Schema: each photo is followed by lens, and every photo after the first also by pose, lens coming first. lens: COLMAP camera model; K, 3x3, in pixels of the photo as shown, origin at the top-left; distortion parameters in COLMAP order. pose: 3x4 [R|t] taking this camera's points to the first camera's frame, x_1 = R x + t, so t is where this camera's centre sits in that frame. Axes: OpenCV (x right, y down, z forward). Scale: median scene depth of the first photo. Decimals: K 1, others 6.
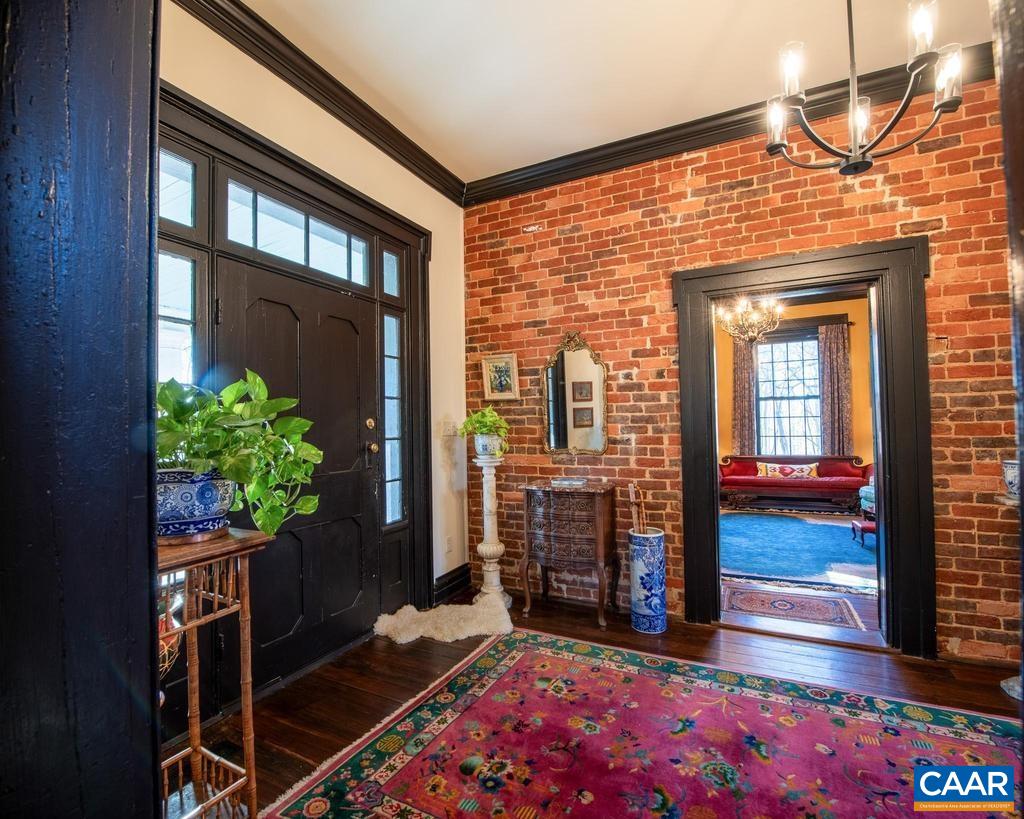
lens RADIAL K [[478.9, 0, 533.3], [0, 478.9, 416.9], [0, 0, 1]] dist [0.010520, -0.003428]
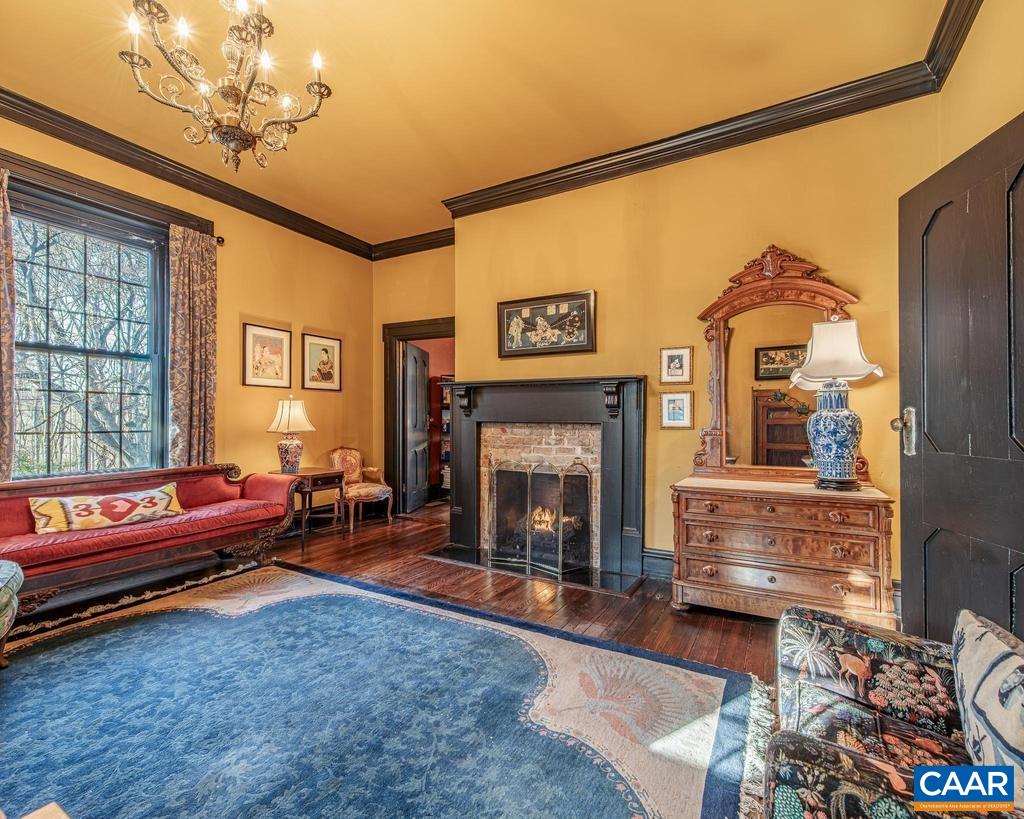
lens RADIAL K [[478.9, 0, 506.4], [0, 478.9, 414.1], [0, 0, 1]] dist [0.010520, -0.003428]
pose [[0.091539, 0.028225, 0.995401, 0.109995], [-0.026325, 0.999317, -0.025915, 0.026272], [-0.995453, -0.023832, 0.092220, 0.602103]]
